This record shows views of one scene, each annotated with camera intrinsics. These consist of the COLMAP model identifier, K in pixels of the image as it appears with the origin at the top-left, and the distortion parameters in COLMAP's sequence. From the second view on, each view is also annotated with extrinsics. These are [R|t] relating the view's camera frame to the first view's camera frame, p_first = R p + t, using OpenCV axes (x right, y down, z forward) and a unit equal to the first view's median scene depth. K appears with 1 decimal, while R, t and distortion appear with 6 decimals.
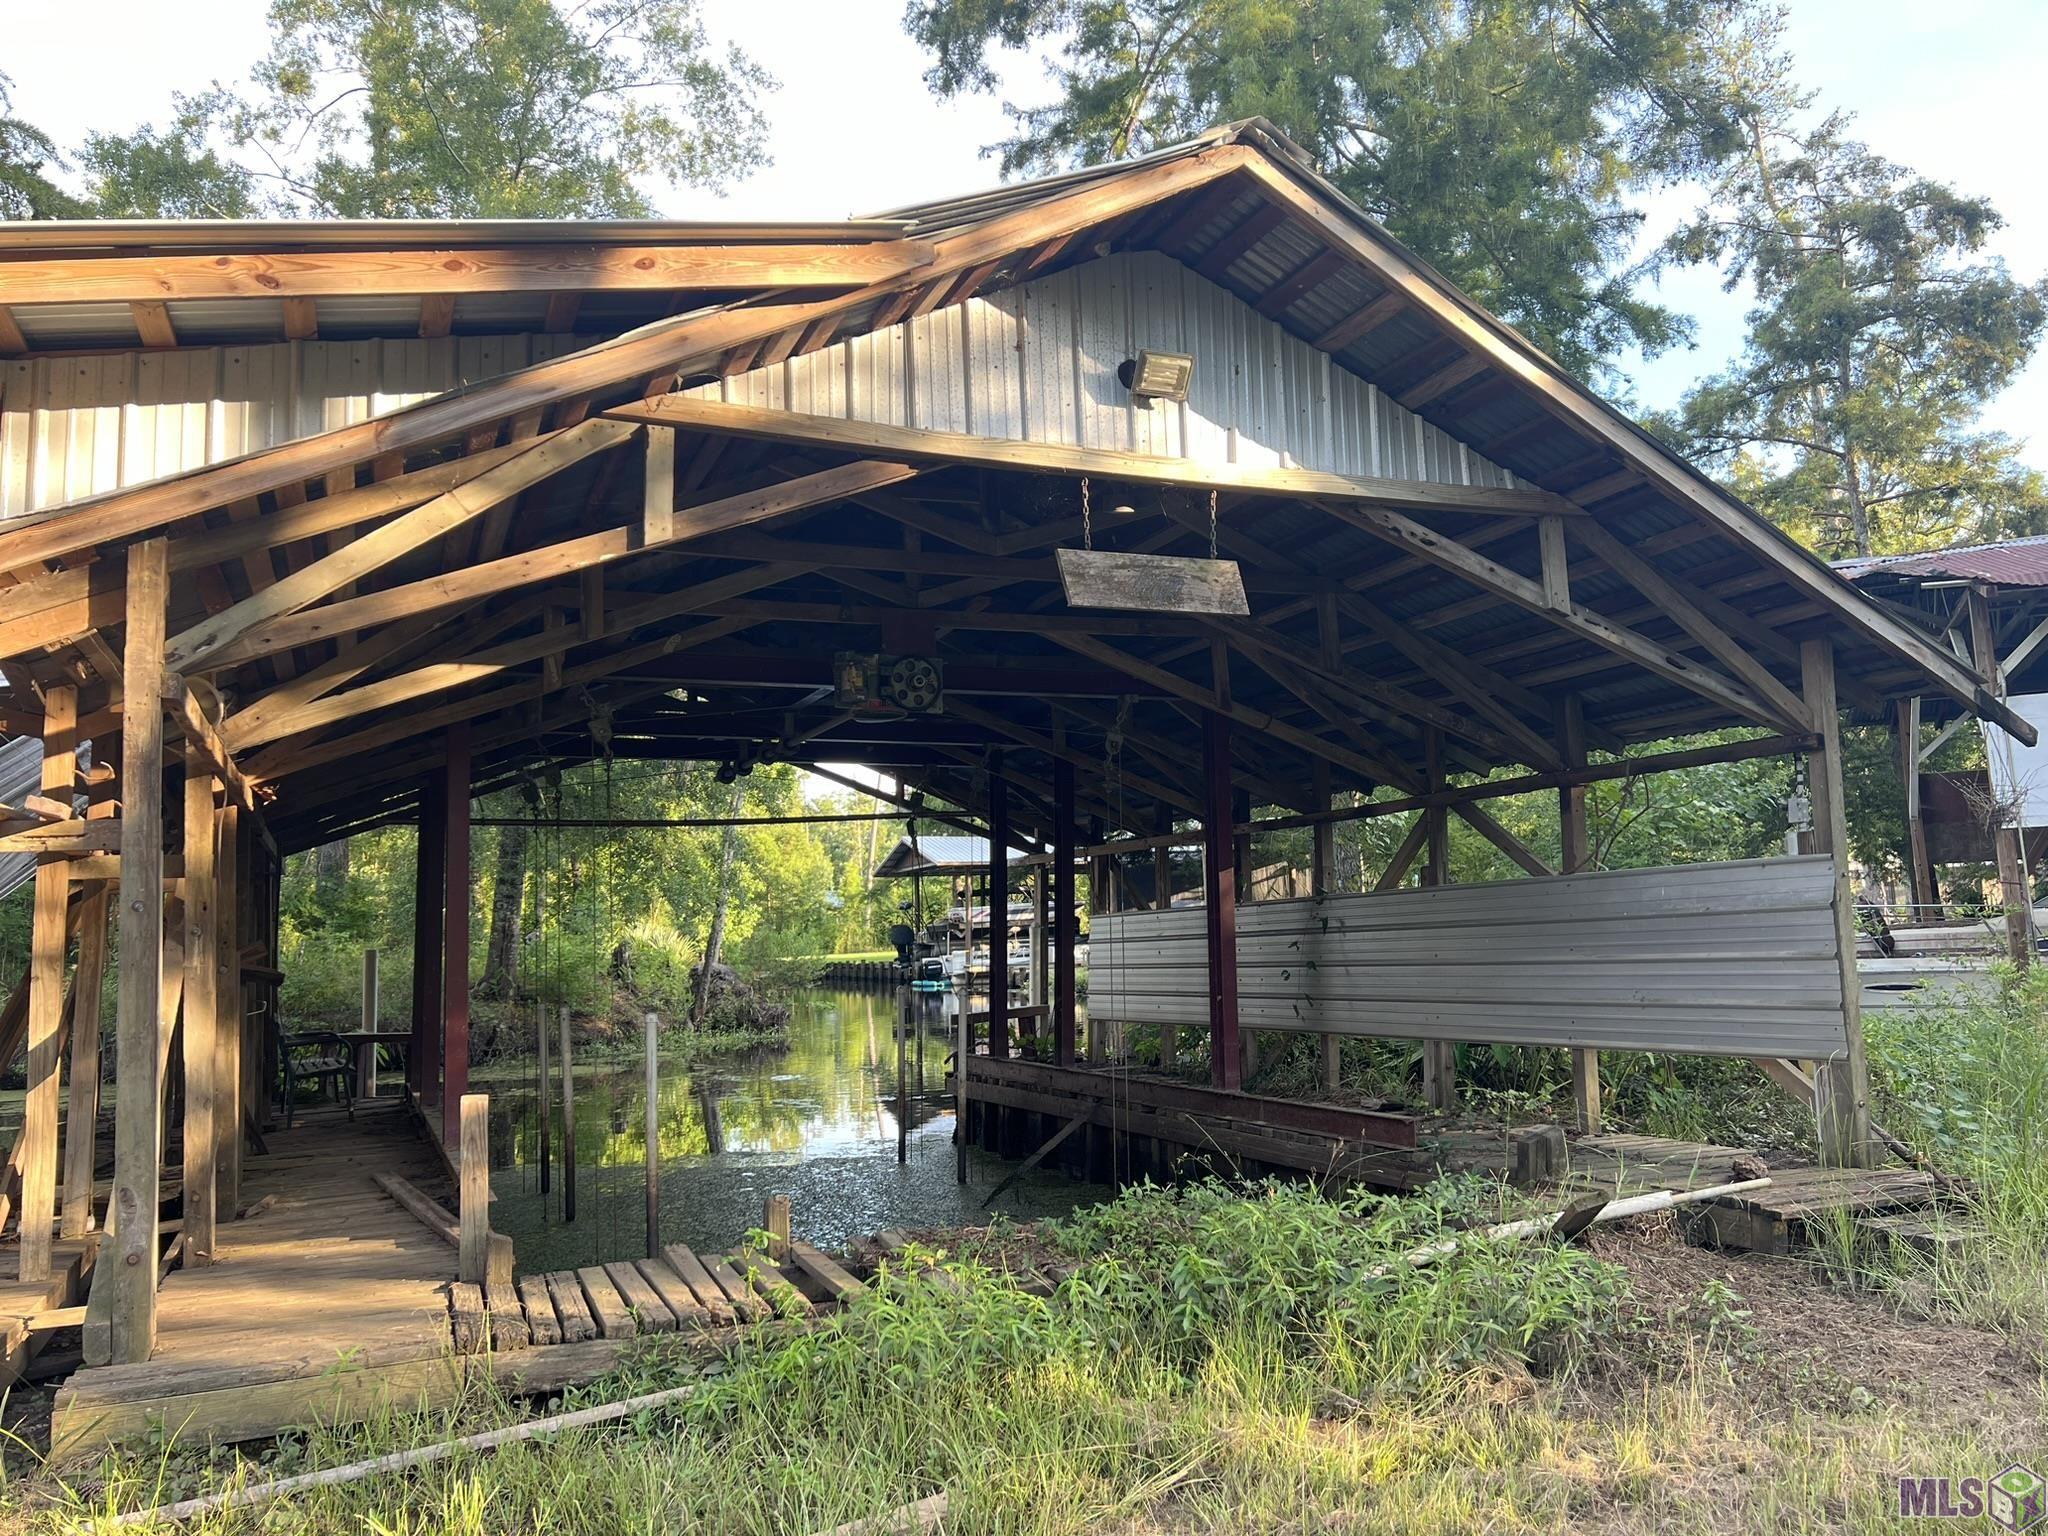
lens RADIAL K [[1533.2, 0, 998.5], [0, 1533.2, 840.8], [0, 0, 1]] dist [0.035555, -0.038837]
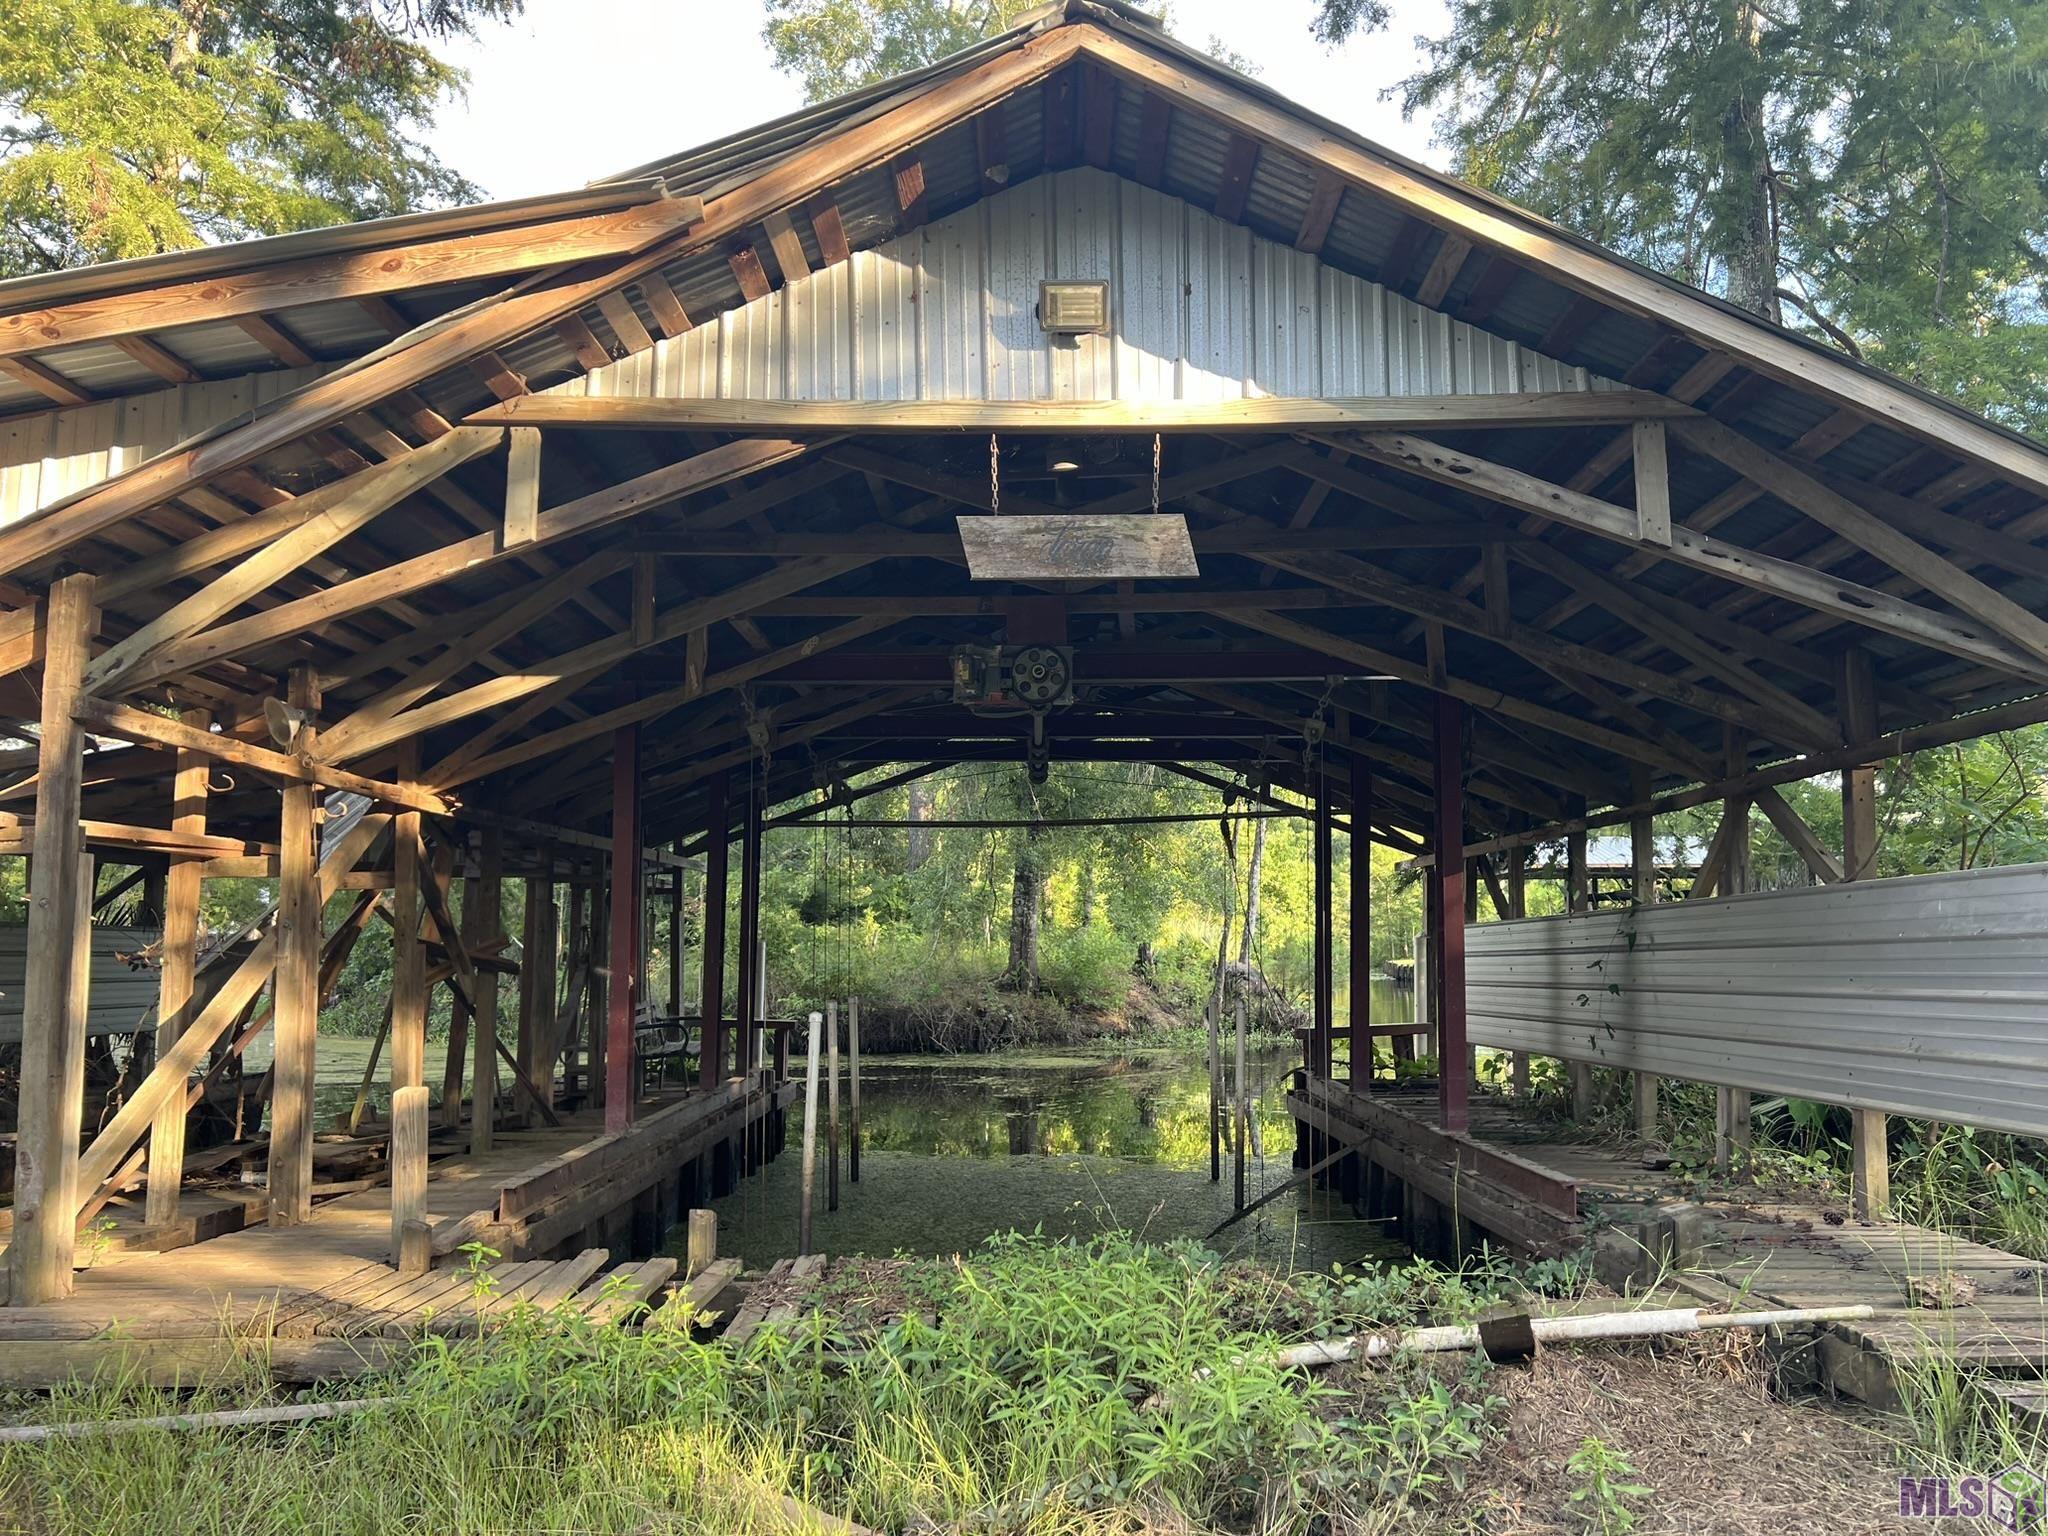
lens RADIAL K [[1533.2, 0, 998.5], [0, 1533.2, 840.8], [0, 0, 1]] dist [0.035555, -0.038837]
pose [[0.921968, -0.003770, -0.387247, 0.403660], [0.003311, 0.999993, -0.001851, 0.001272], [0.387251, 0.000424, 0.921974, 0.178330]]
